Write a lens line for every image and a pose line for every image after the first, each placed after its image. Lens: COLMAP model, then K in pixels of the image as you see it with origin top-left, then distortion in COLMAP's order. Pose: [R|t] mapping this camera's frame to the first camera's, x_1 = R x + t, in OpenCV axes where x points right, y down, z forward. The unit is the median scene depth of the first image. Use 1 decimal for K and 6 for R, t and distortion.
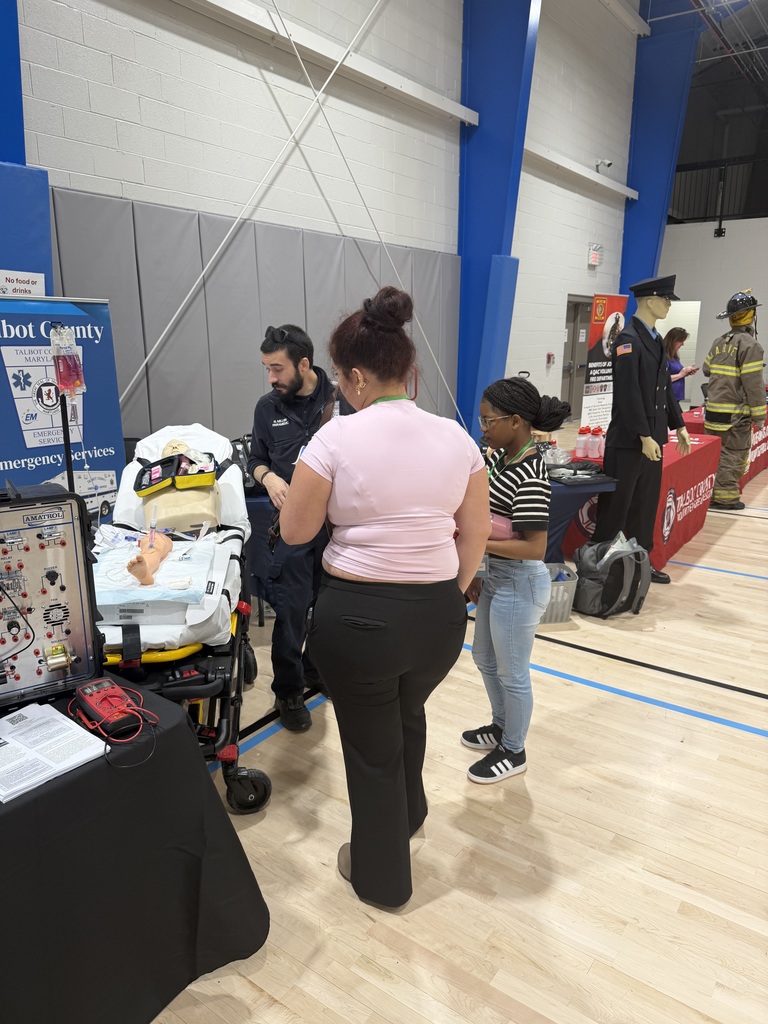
lens RADIAL K [[728.4, 0, 383.0], [0, 728.4, 516.4], [0, 0, 1]] dist [0.012567, -0.004405]
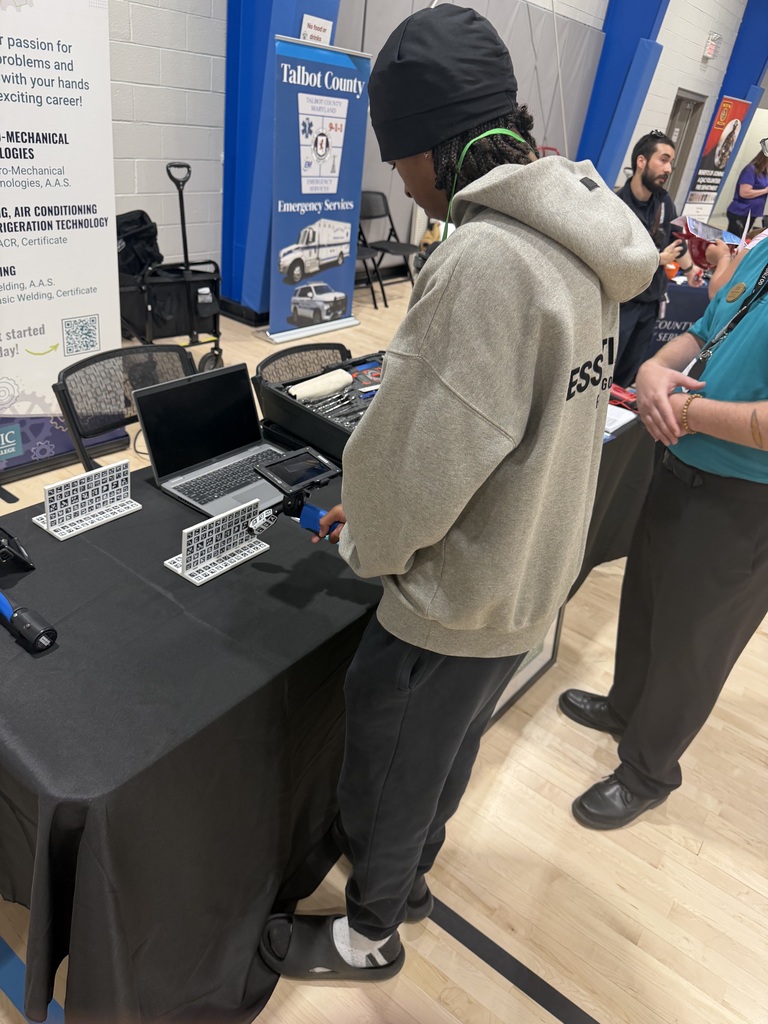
lens RADIAL K [[728.4, 0, 384.2], [0, 728.4, 511.4], [0, 0, 1]] dist [0.012567, -0.004405]
pose [[0.990957, 0.115705, 0.067941, -0.269610], [-0.130083, 0.952587, 0.275058, 0.035501], [-0.032894, -0.281409, 0.959024, -0.173803]]
